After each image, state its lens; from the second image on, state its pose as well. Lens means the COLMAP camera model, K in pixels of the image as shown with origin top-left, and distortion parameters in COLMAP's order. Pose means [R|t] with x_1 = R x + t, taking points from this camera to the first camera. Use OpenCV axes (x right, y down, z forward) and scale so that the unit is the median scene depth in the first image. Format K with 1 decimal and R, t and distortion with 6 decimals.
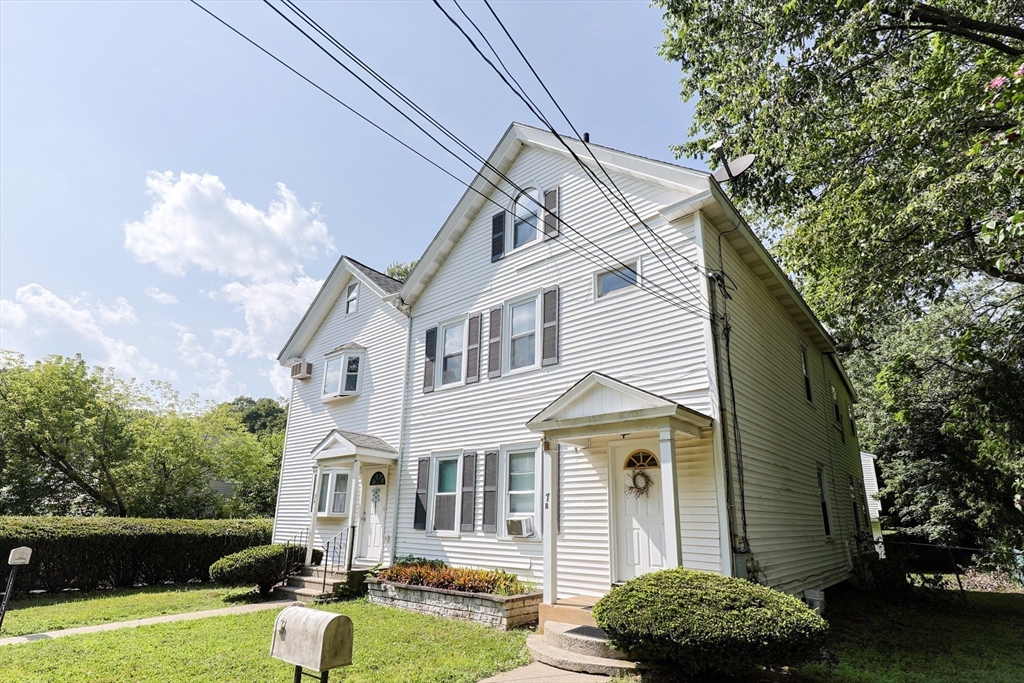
lens RADIAL K [[492.9, 0, 531.7], [0, 492.9, 388.0], [0, 0, 1]] dist [0.004698, 0.000308]
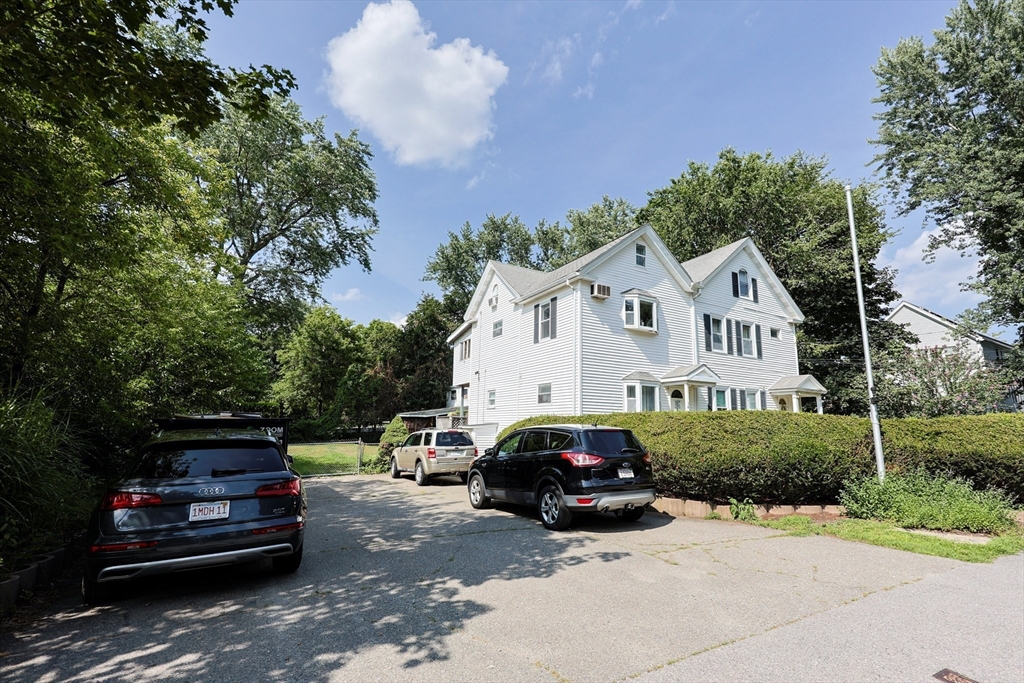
lens RADIAL K [[443.7, 0, 515.8], [0, 443.7, 340.7], [0, 0, 1]] dist [-0.000234, -0.000325]
pose [[0.374114, 0.169415, 0.911777, -2.147888], [-0.254498, 0.964182, -0.074728, 0.300500], [-0.891779, -0.204089, 0.403830, 1.075772]]
